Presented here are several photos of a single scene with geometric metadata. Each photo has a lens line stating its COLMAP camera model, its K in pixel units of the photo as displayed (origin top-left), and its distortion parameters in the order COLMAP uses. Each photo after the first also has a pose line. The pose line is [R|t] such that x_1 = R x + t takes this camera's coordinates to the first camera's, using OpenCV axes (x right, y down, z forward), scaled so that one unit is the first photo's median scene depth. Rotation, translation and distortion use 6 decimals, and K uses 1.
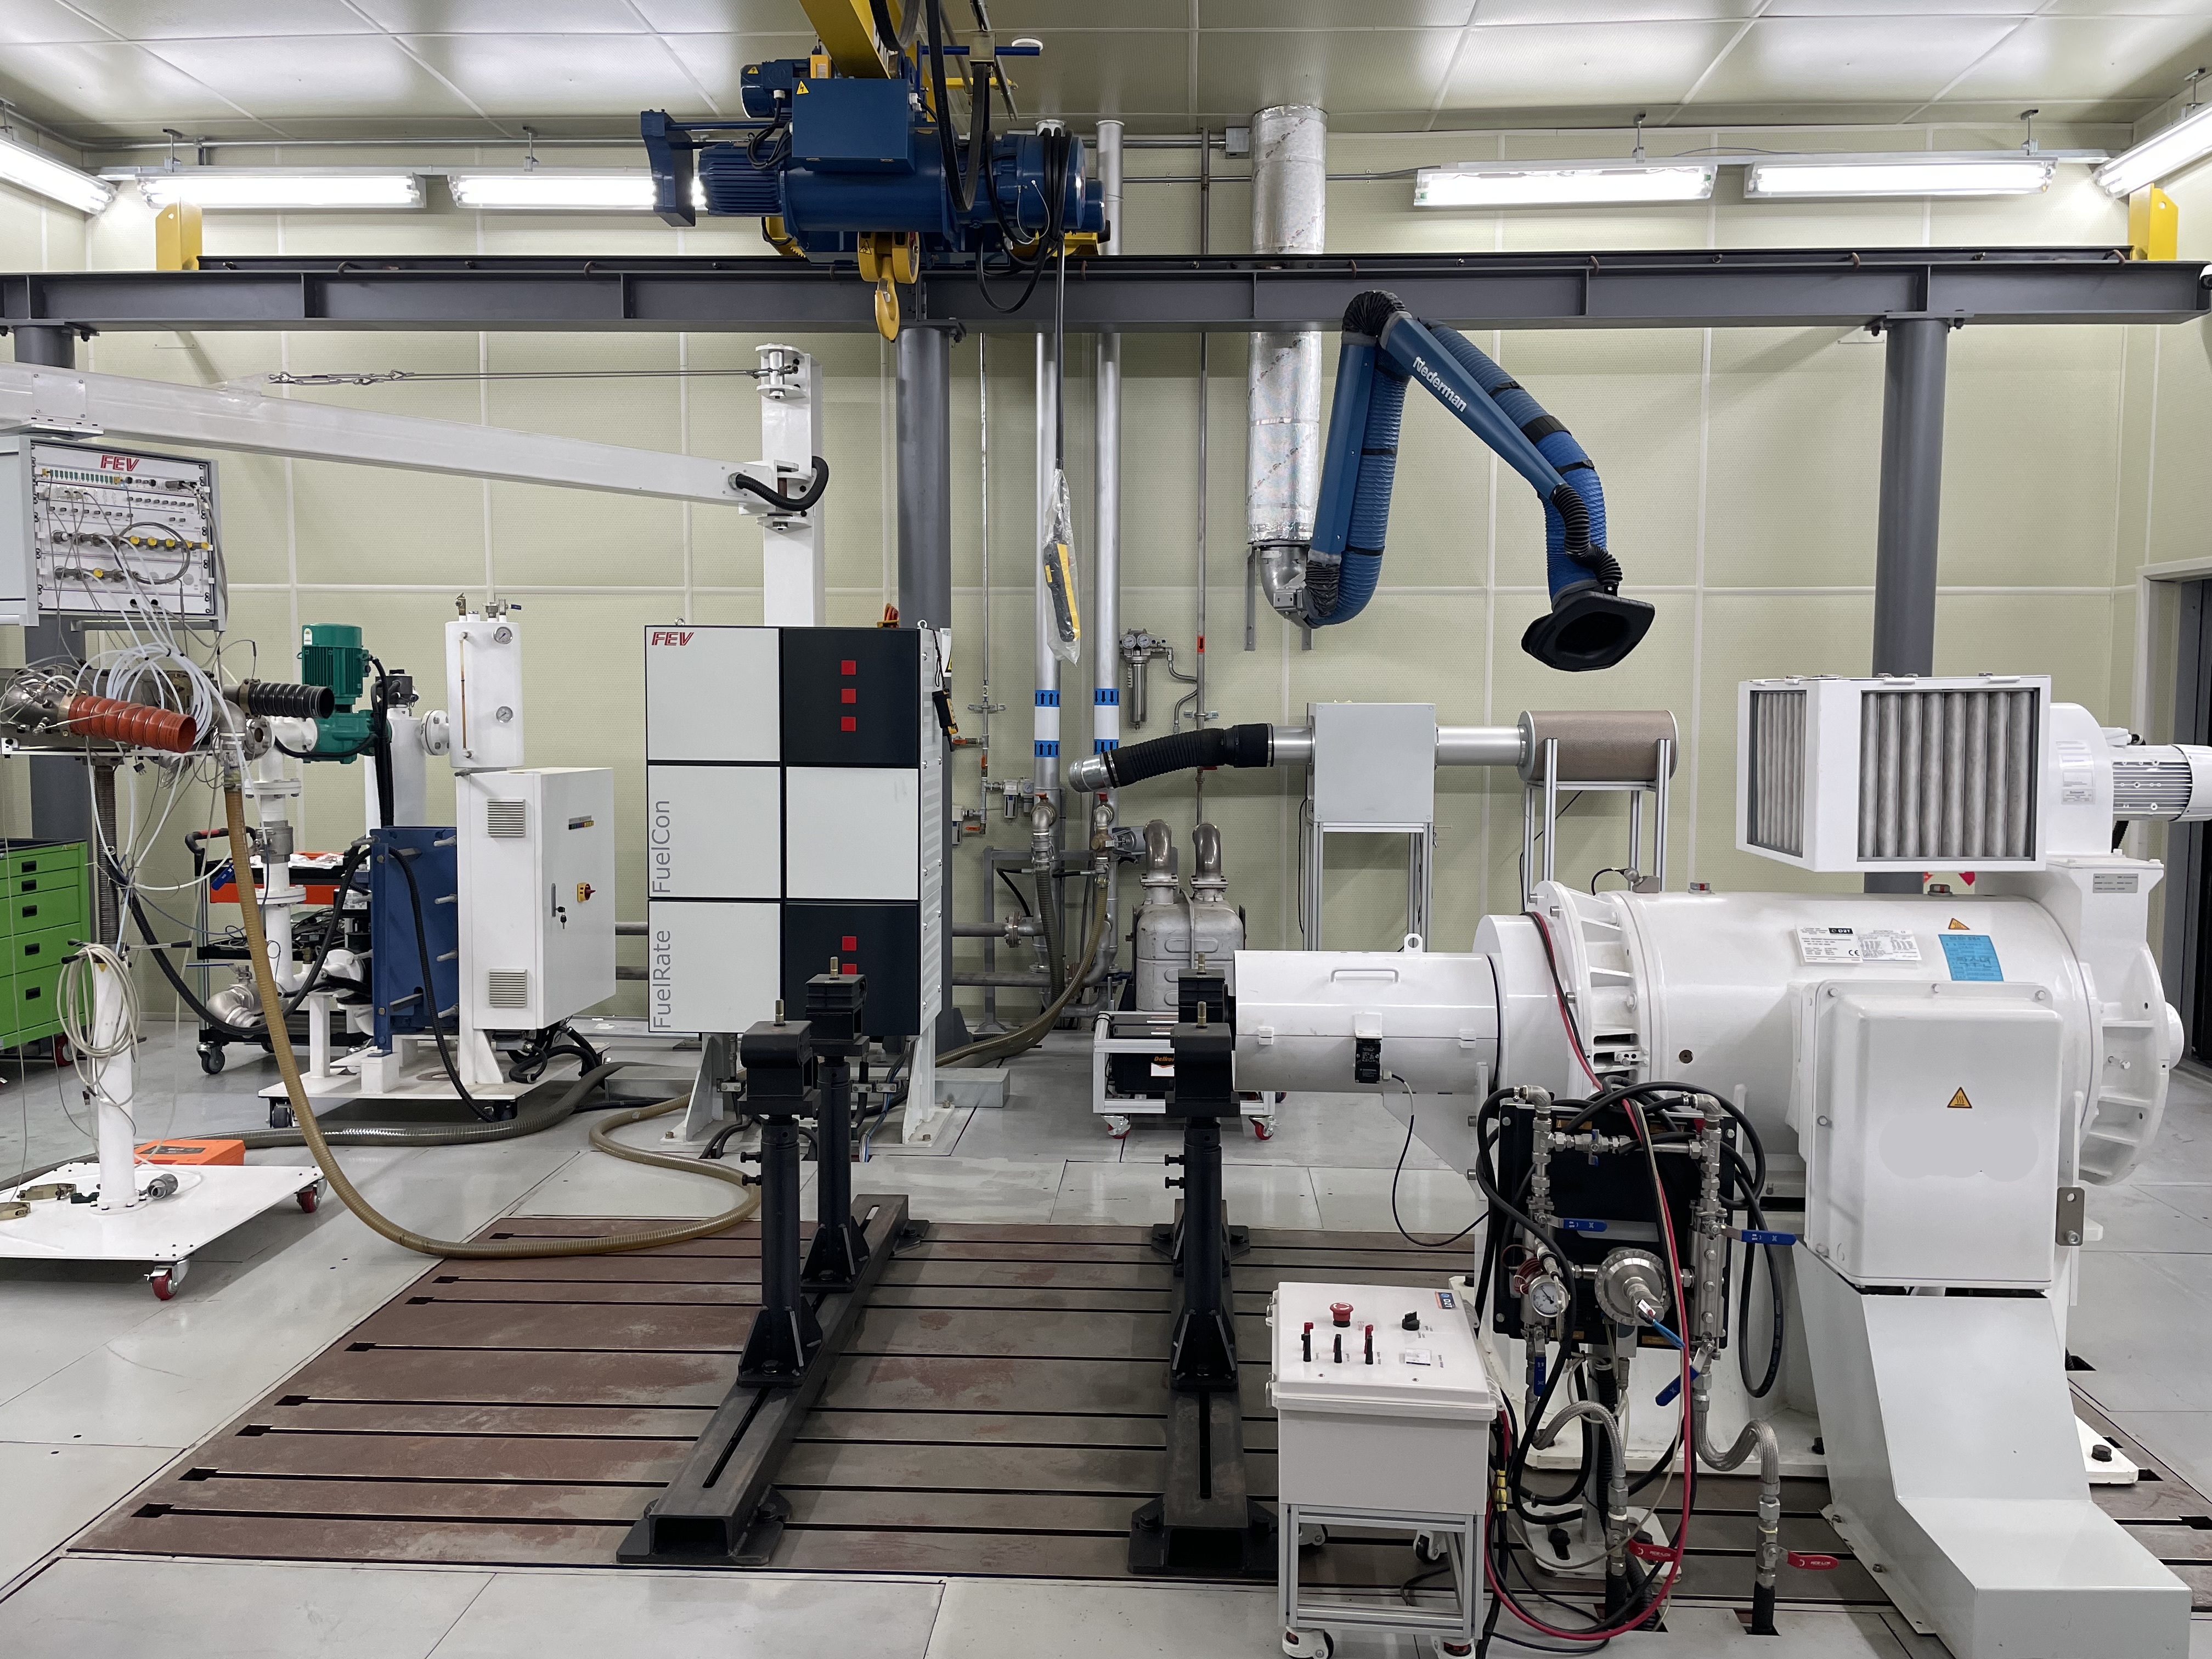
lens RADIAL K [[1662.8, 0, 1123.6], [0, 1662.8, 810.2], [0, 0, 1]] dist [0.092292, -0.121555]
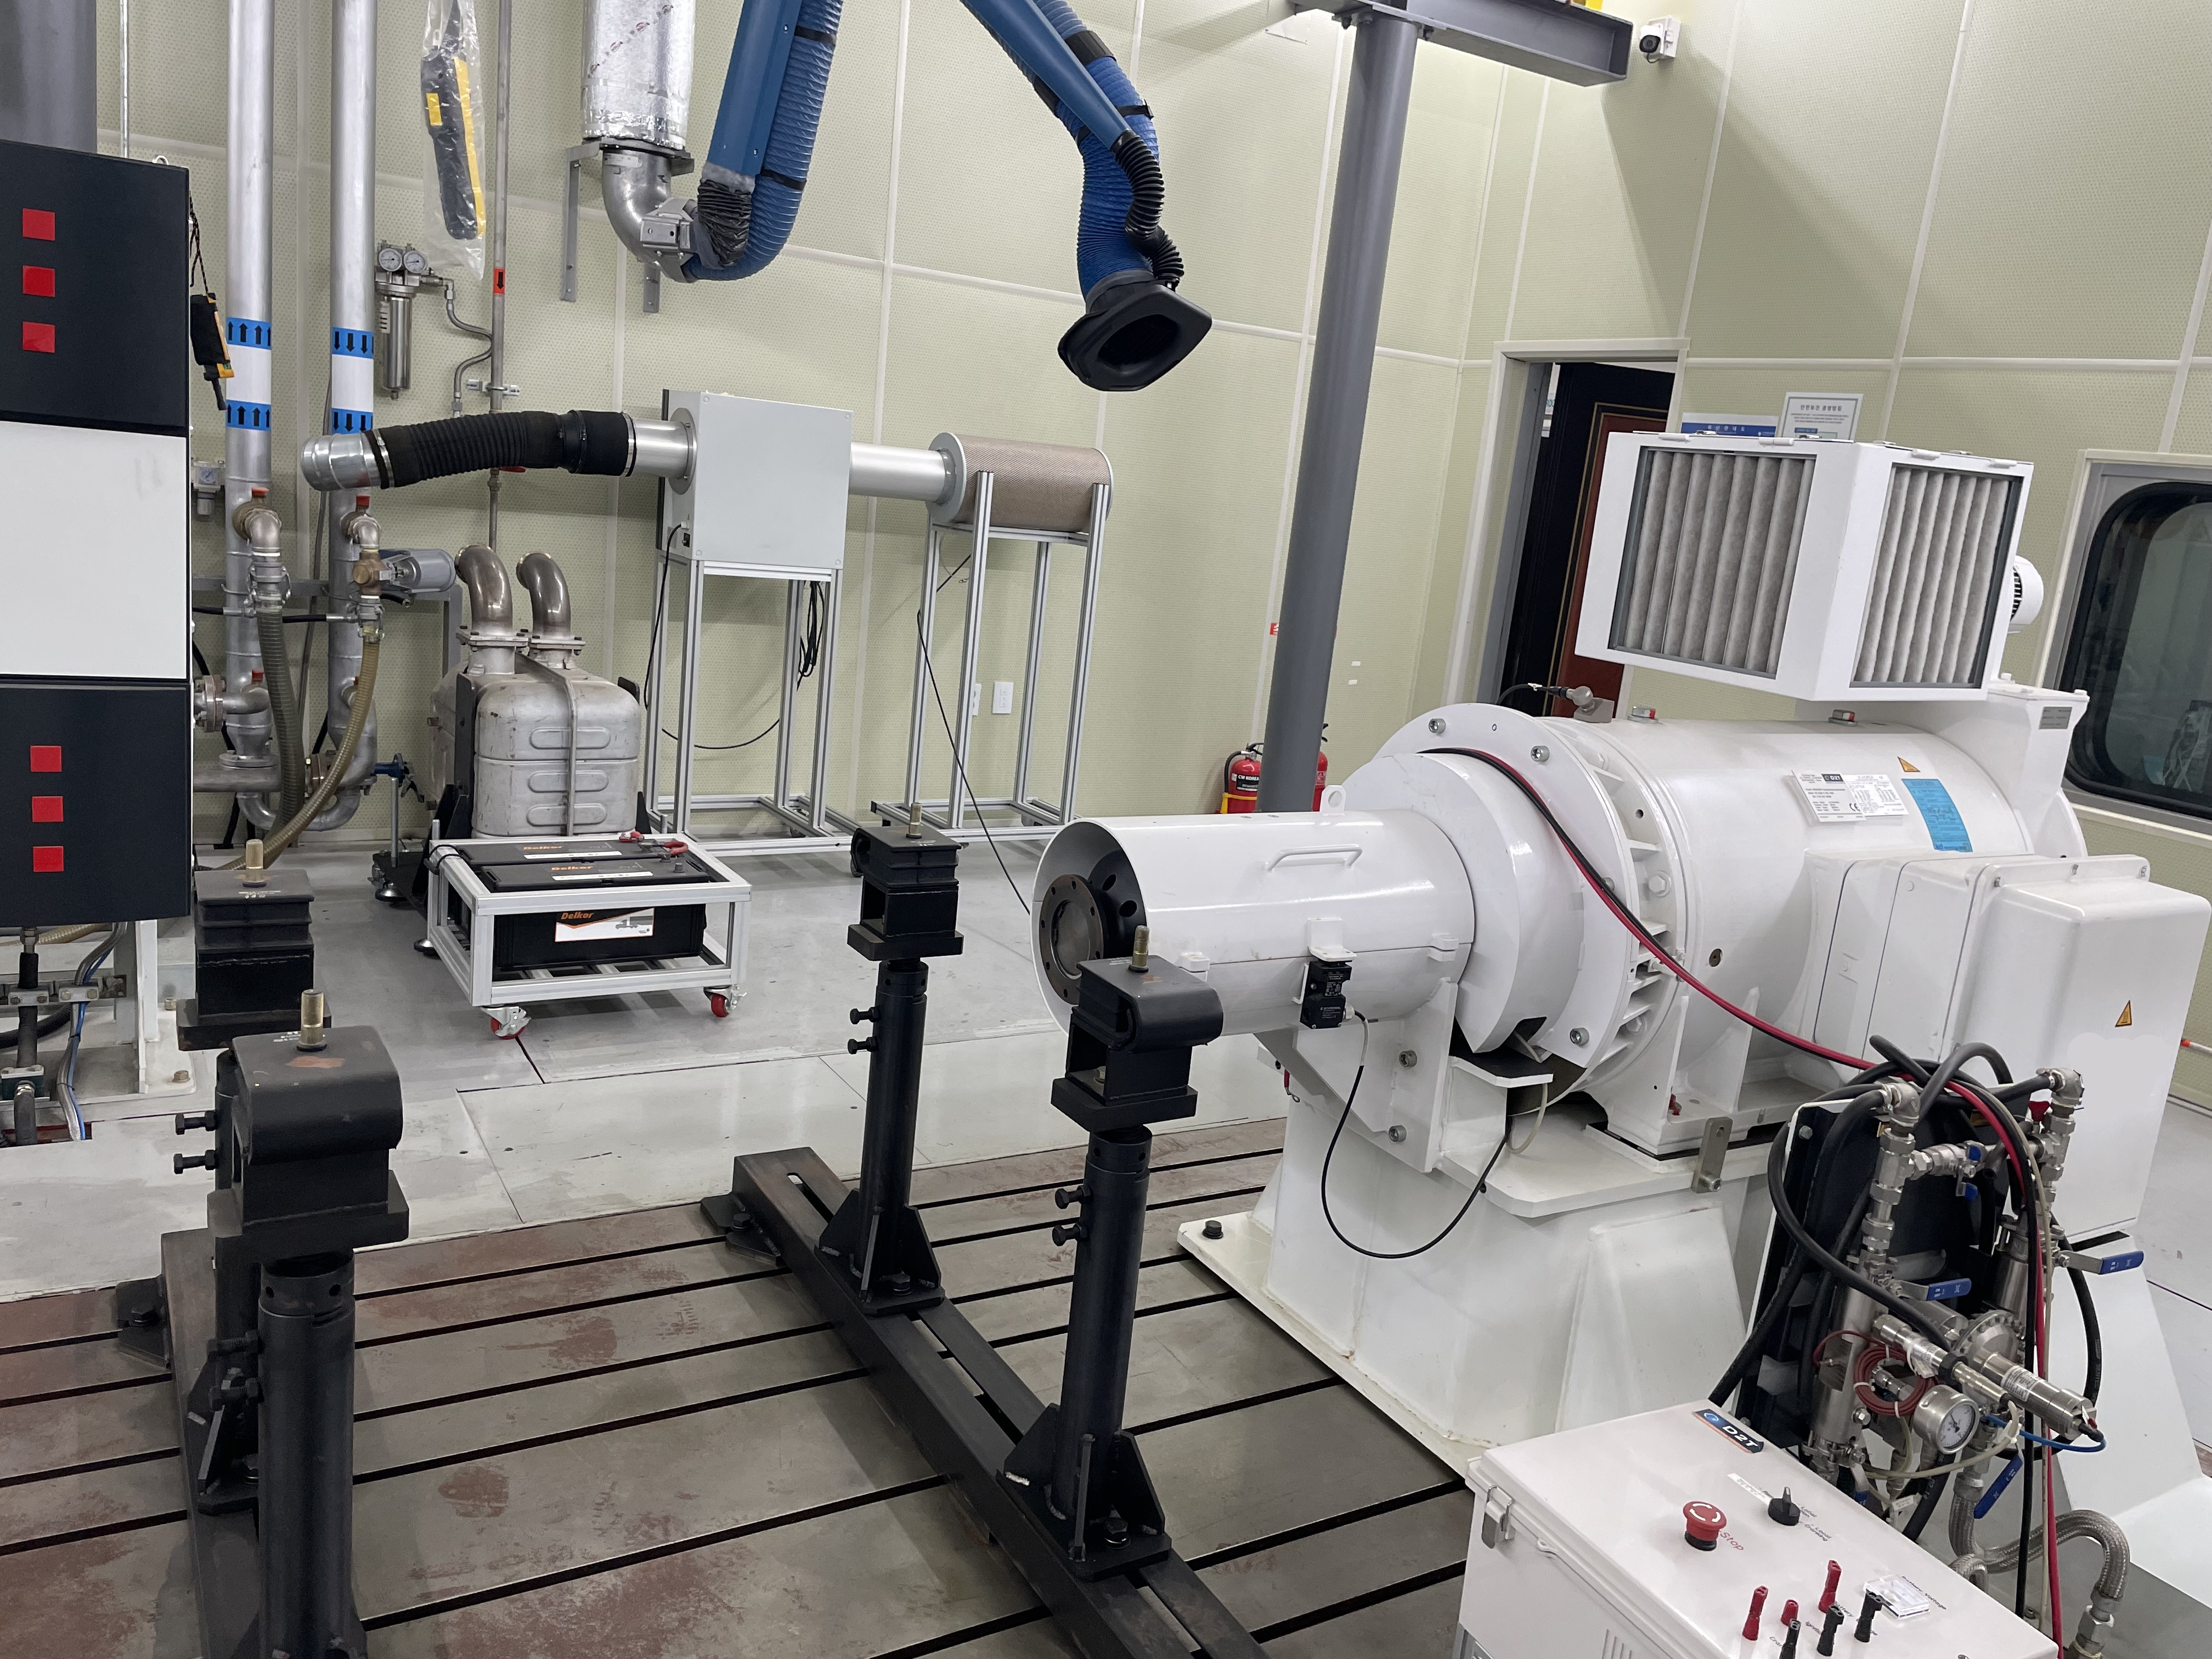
lens RADIAL K [[1662.8, 0, 1125.1], [0, 1662.8, 808.8], [0, 0, 1]] dist [0.092292, -0.121555]
pose [[0.829335, -0.030364, 0.557927, -0.176477], [-0.061485, 0.987499, 0.145138, -0.004116], [-0.555359, -0.154672, 0.817100, 0.352603]]
